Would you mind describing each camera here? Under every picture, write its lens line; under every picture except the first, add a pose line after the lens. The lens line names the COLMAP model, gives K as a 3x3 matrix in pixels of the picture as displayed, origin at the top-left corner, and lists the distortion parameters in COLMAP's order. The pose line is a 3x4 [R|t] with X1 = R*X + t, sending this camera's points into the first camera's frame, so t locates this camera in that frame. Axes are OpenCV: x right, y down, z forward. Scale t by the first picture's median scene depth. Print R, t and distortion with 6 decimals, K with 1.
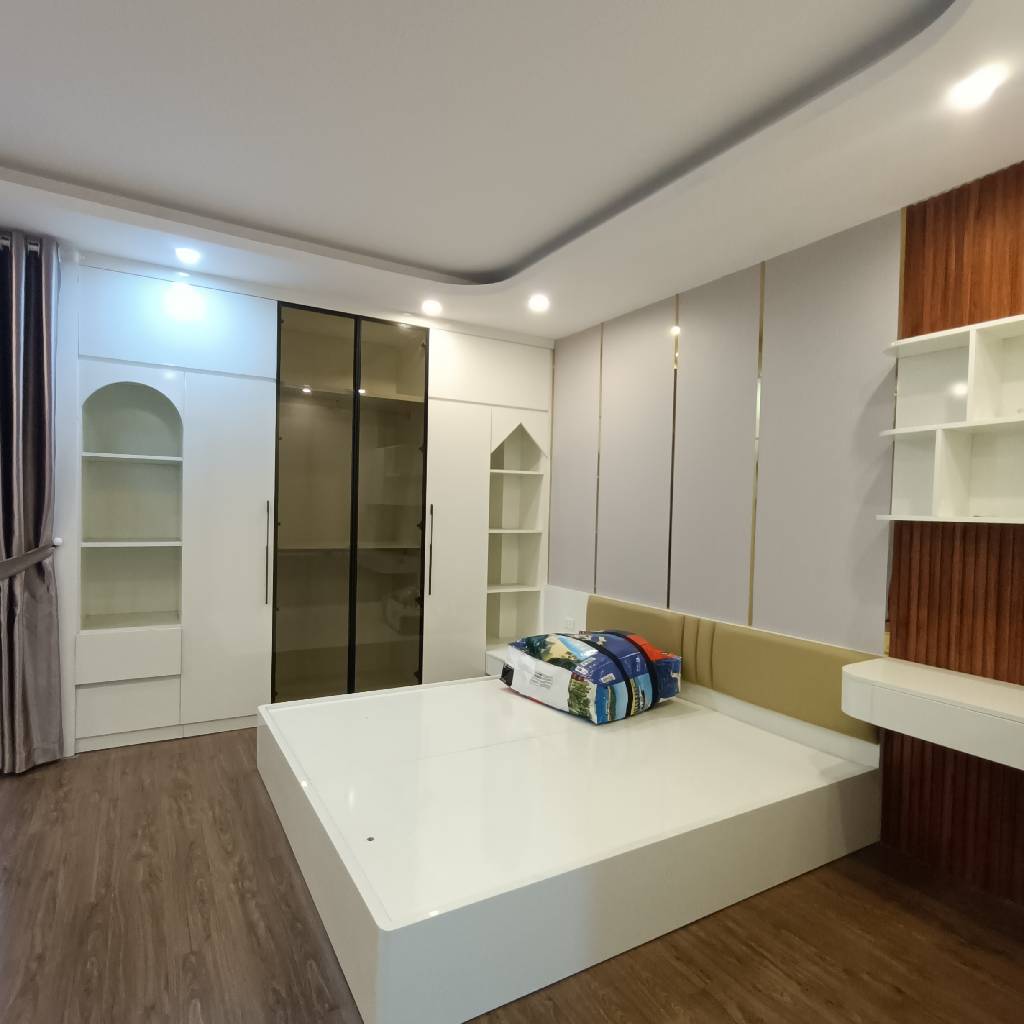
lens RADIAL K [[615.7, 0, 514.9], [0, 615.7, 514.9], [0, 0, 1]] dist [-0.001010, 0.001306]
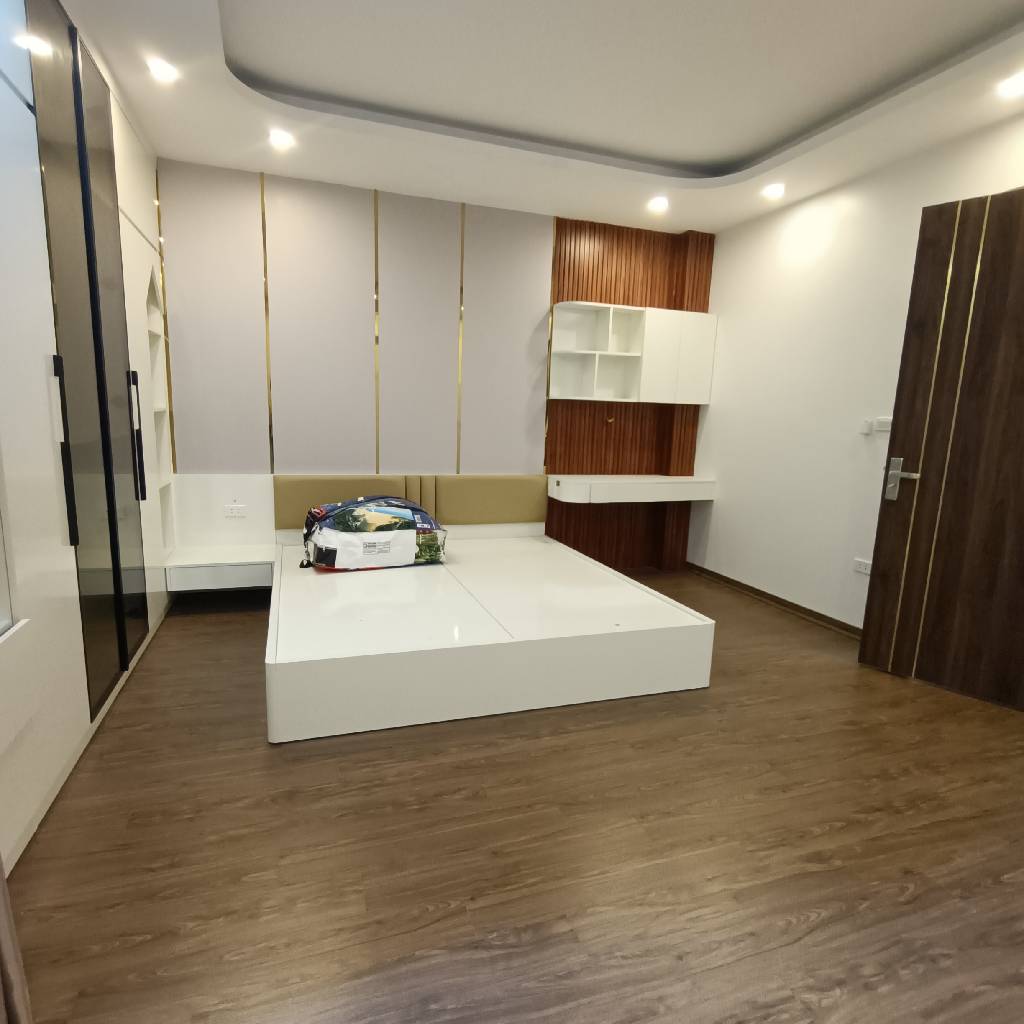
lens RADIAL K [[615.7, 0, 512.8], [0, 615.7, 514.7], [0, 0, 1]] dist [-0.001010, 0.001306]
pose [[0.209494, -0.172769, 0.962426, -0.996750], [-0.014296, 0.983620, 0.179686, 0.015703], [-0.977705, -0.051402, 0.203593, 0.590713]]
